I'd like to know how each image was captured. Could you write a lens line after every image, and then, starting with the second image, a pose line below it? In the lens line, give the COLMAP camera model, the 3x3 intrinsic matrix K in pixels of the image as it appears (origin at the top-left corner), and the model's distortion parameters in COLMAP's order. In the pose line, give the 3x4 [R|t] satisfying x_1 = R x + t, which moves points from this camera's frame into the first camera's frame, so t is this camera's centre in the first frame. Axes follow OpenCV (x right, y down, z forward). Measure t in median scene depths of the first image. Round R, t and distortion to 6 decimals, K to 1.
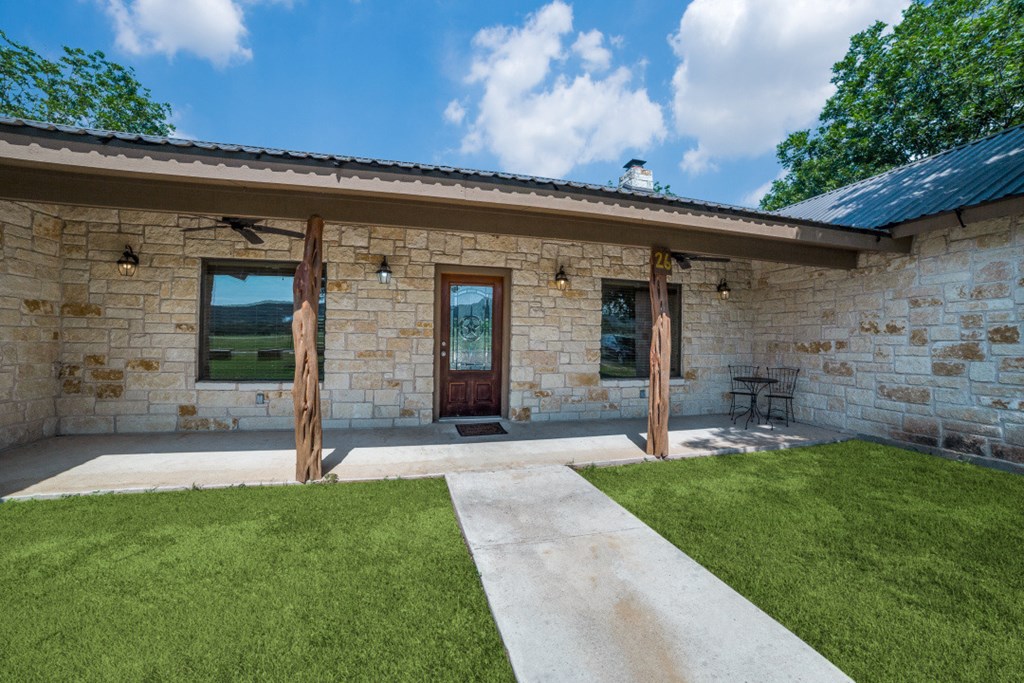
lens RADIAL K [[451.8, 0, 490.6], [0, 451.8, 344.4], [0, 0, 1]] dist [-0.040312, 0.000180]
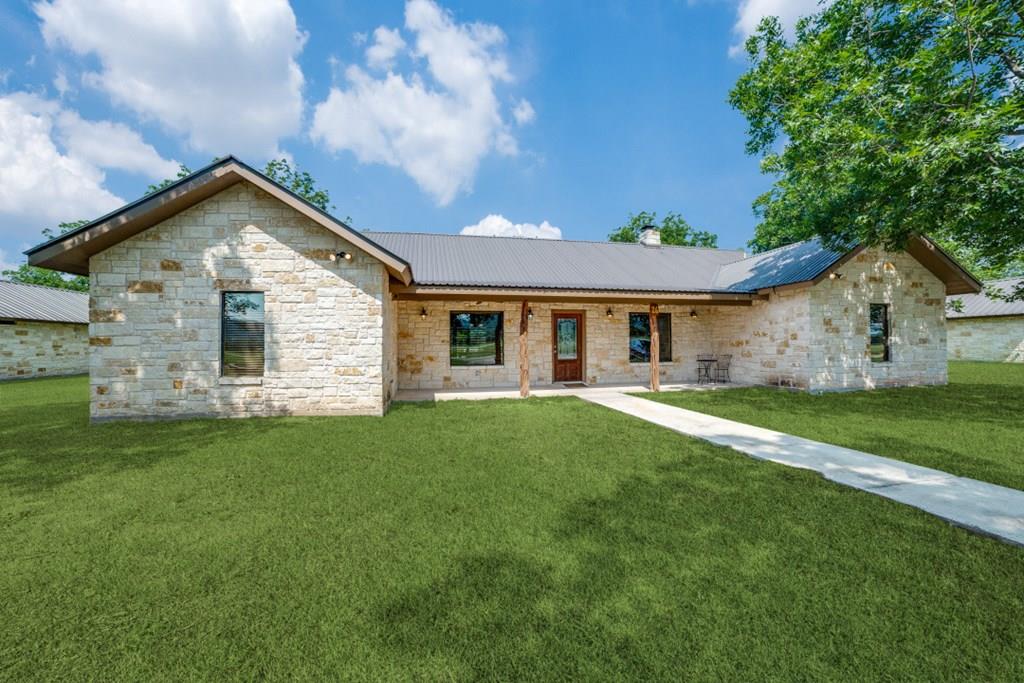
lens RADIAL K [[421.7, 0, 512.0], [0, 421.7, 341.5], [0, 0, 1]] dist [-0.058967, 0.000046]
pose [[0.999241, -0.025081, -0.029802, -0.257714], [0.024462, 0.999481, -0.020984, 0.011401], [0.030312, 0.020239, 0.999336, -1.023969]]
